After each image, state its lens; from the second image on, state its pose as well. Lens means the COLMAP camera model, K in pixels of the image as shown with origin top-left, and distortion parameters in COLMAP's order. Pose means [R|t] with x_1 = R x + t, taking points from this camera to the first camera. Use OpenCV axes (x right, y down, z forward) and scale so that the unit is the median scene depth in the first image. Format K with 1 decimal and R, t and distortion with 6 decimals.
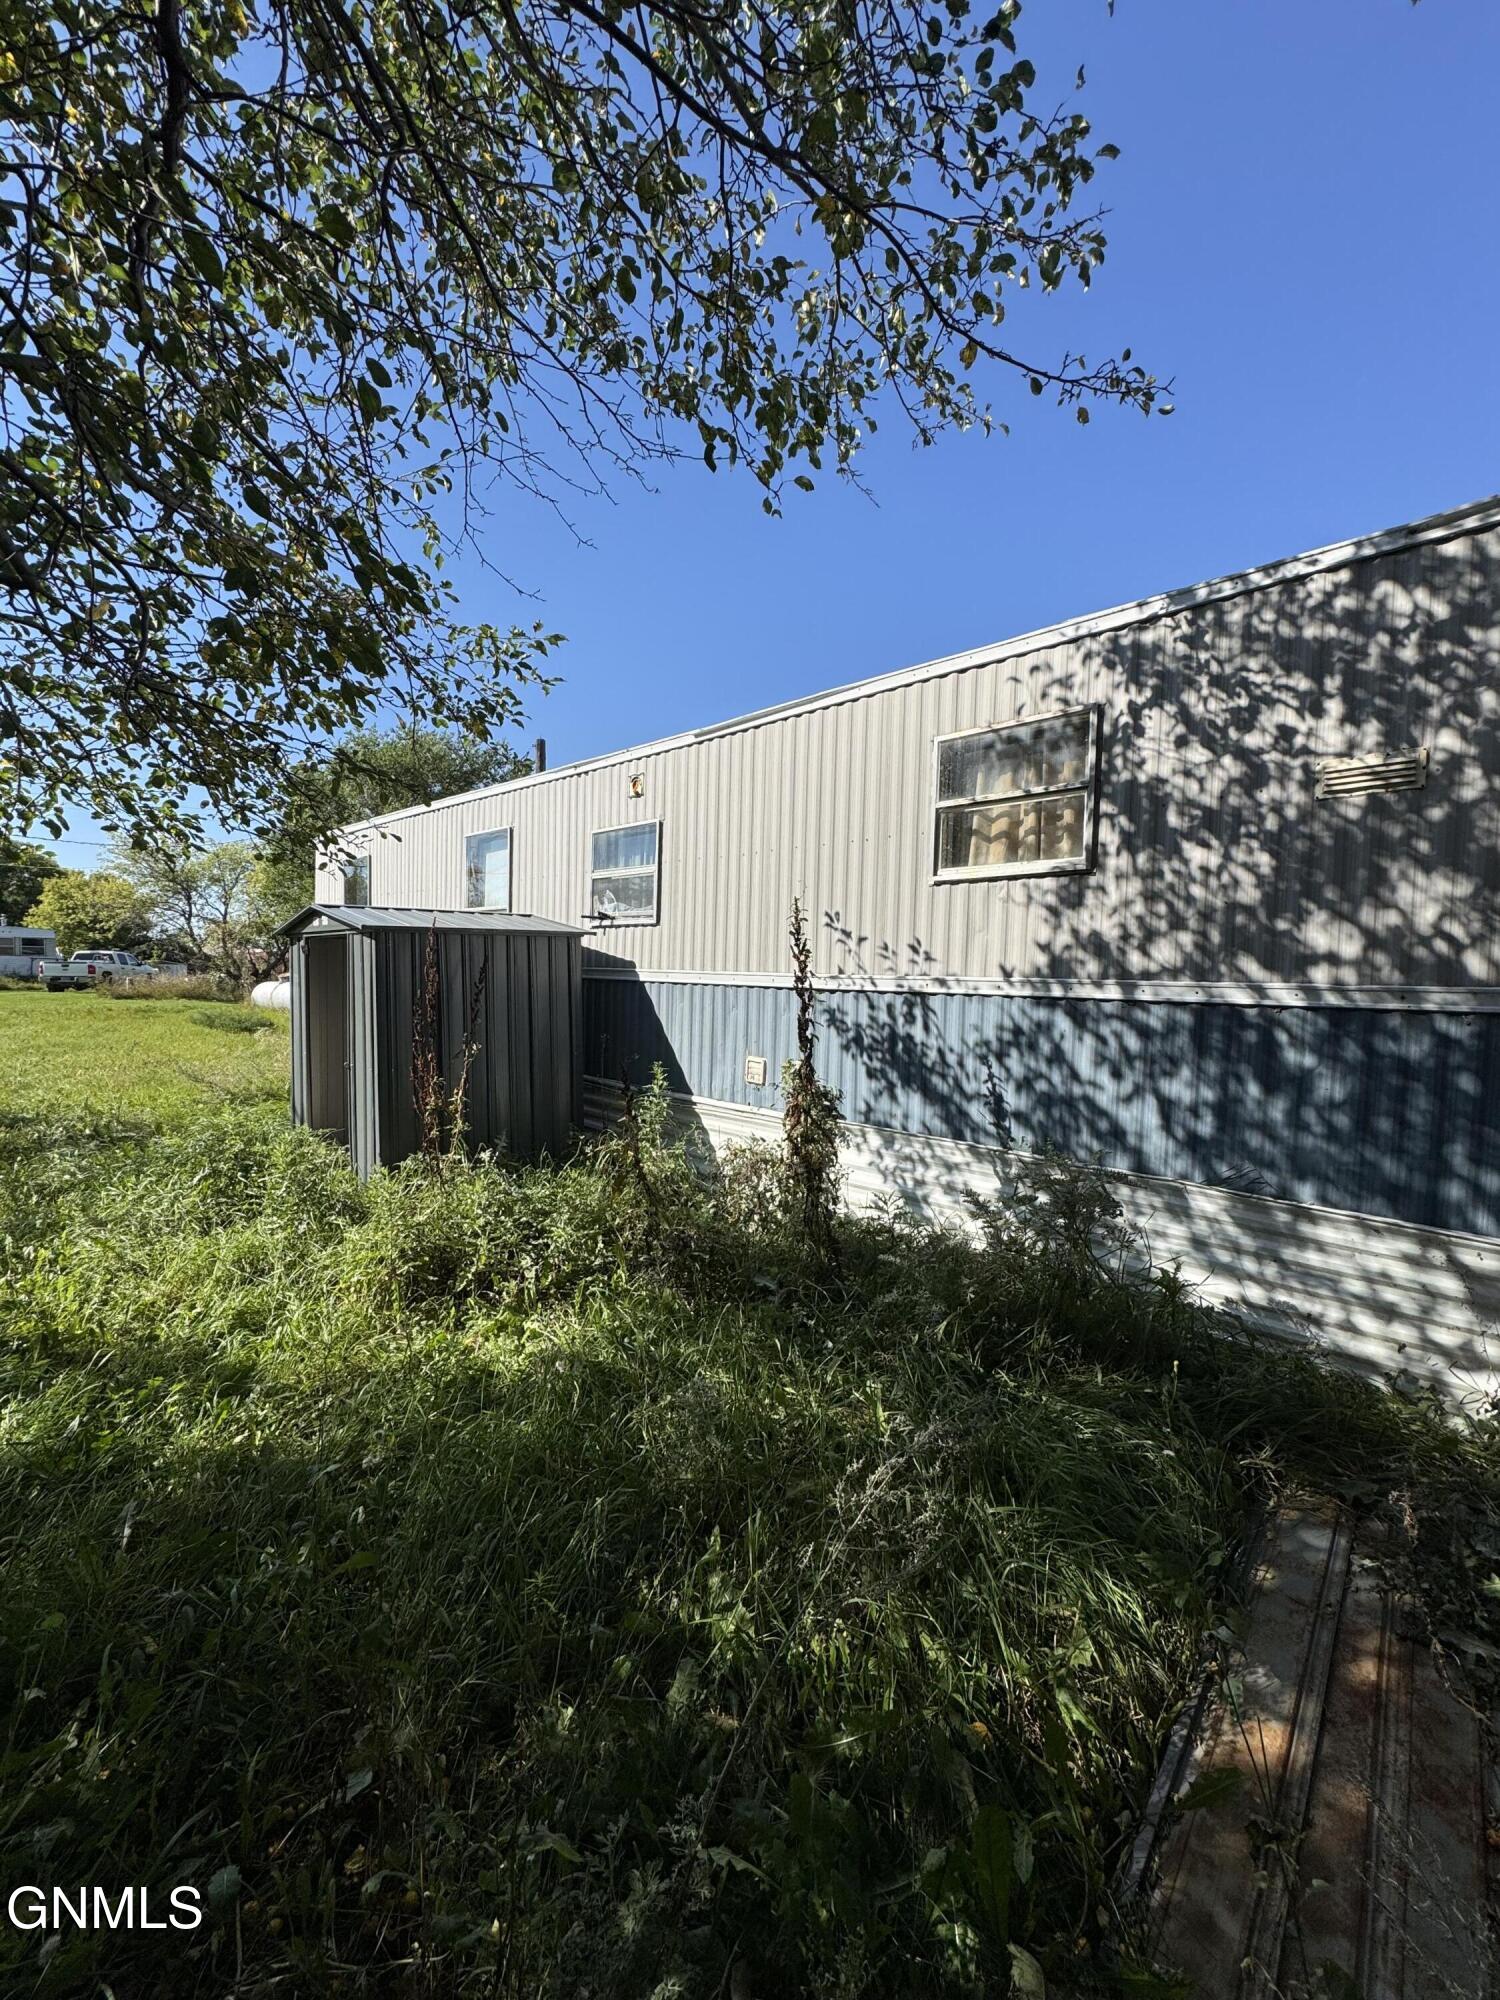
lens RADIAL K [[798.5, 0, 750.4], [0, 798.5, 1002.9], [0, 0, 1]] dist [-0.000943, 0.000523]
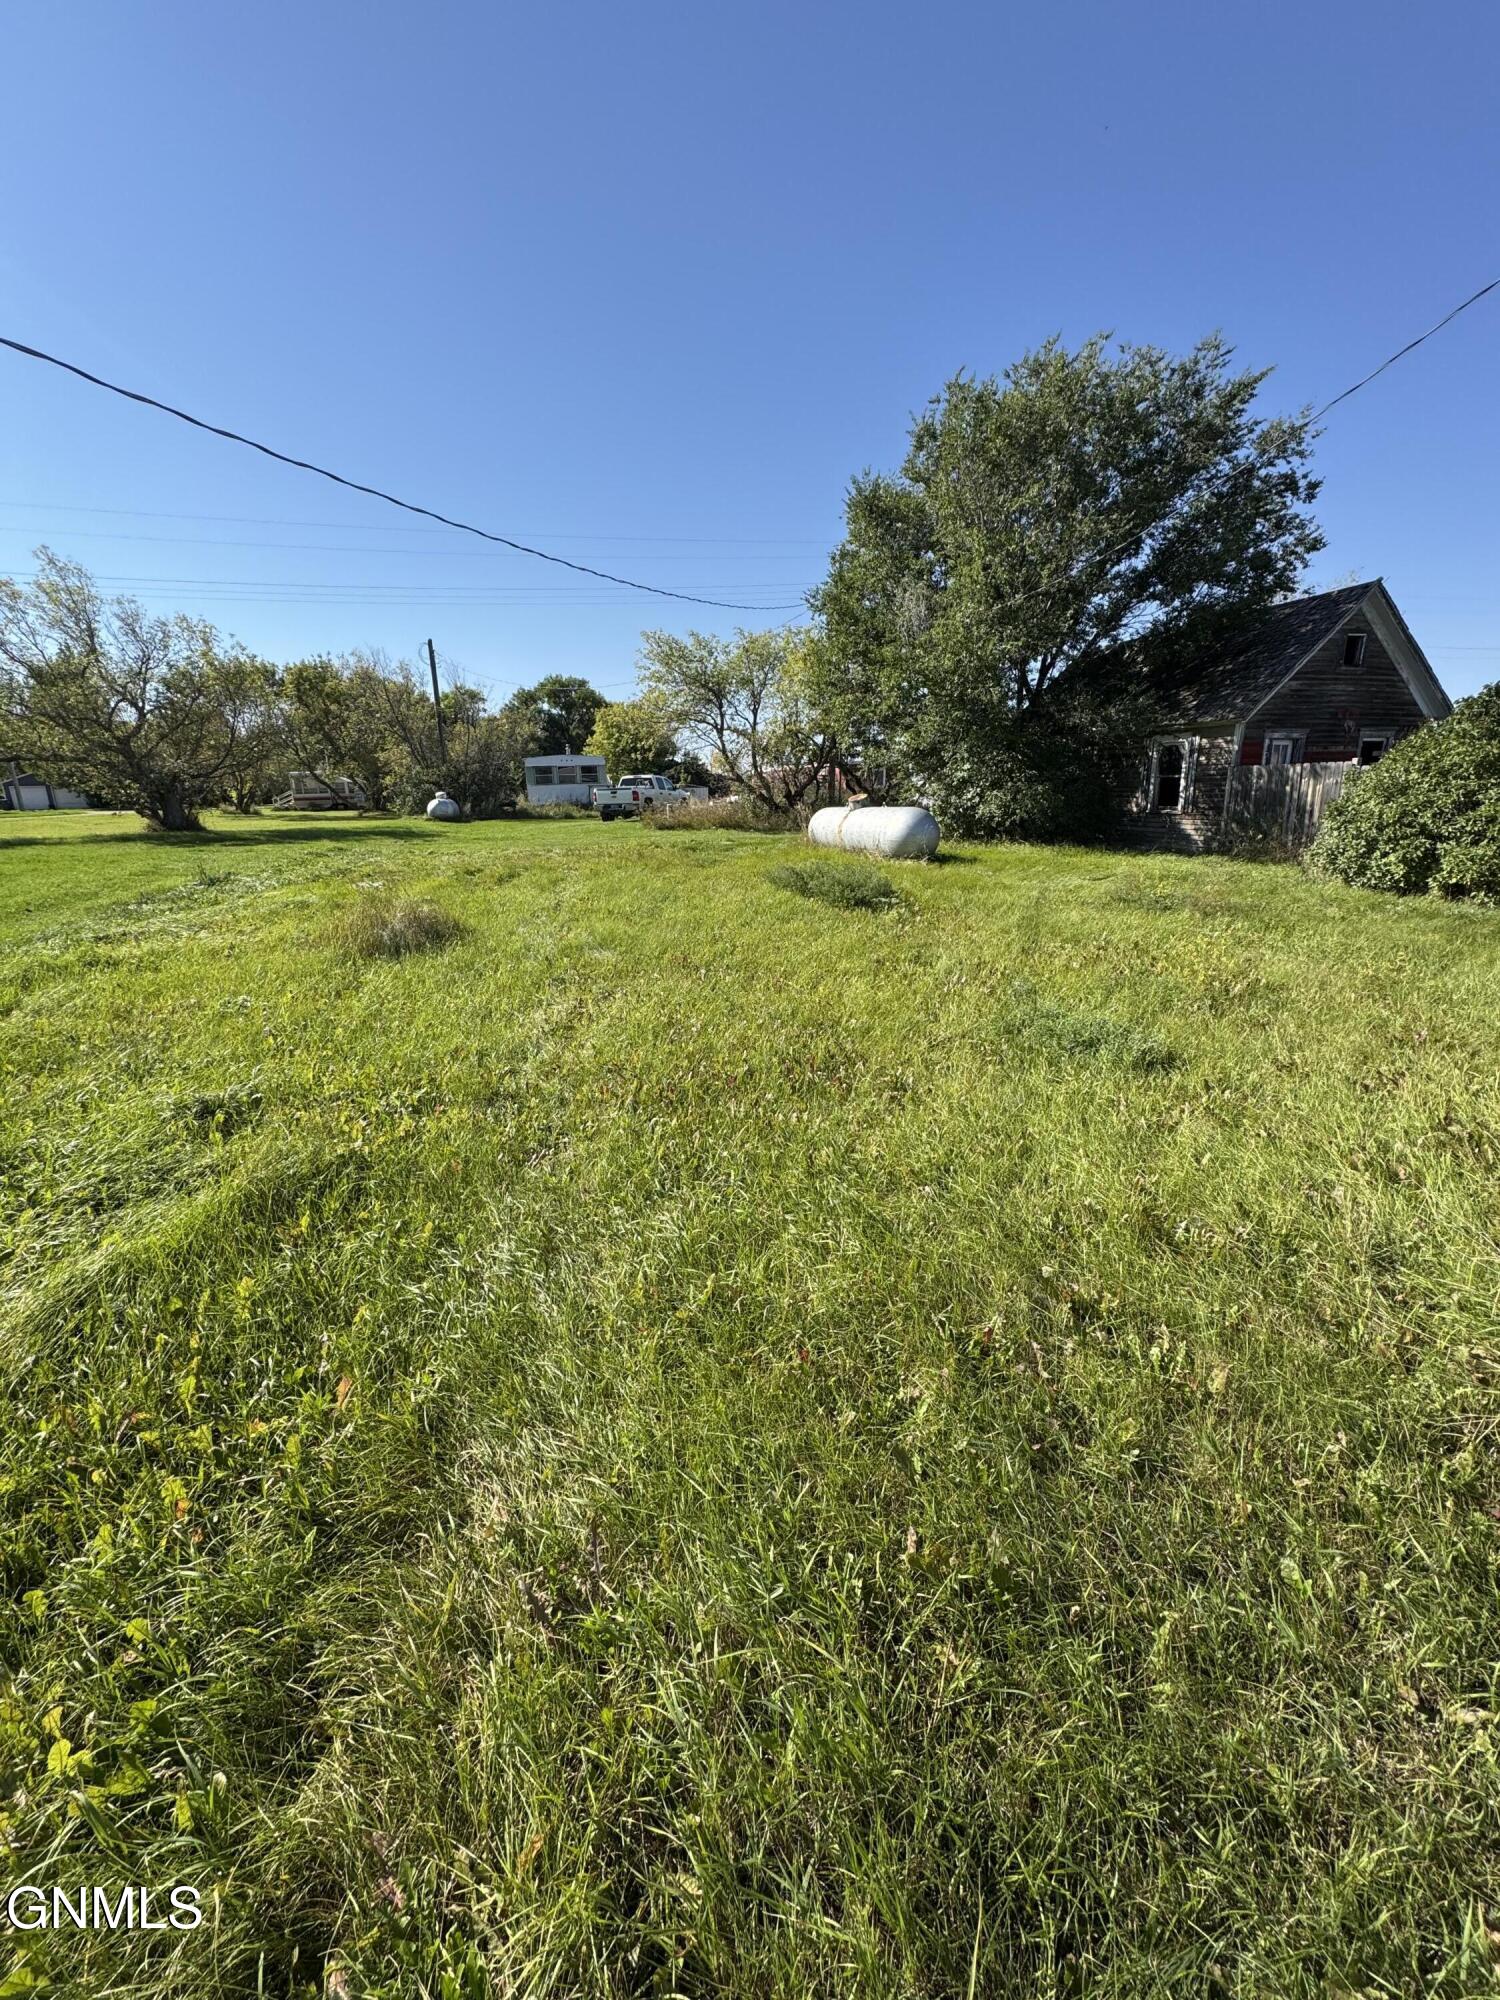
lens RADIAL K [[798.5, 0, 752.2], [0, 798.5, 1002.1], [0, 0, 1]] dist [-0.000943, 0.000523]
pose [[0.854623, 0.103319, -0.508866, -0.193863], [0.014390, 0.974915, 0.222112, -0.011191], [0.519049, -0.197144, 0.831698, 0.228916]]
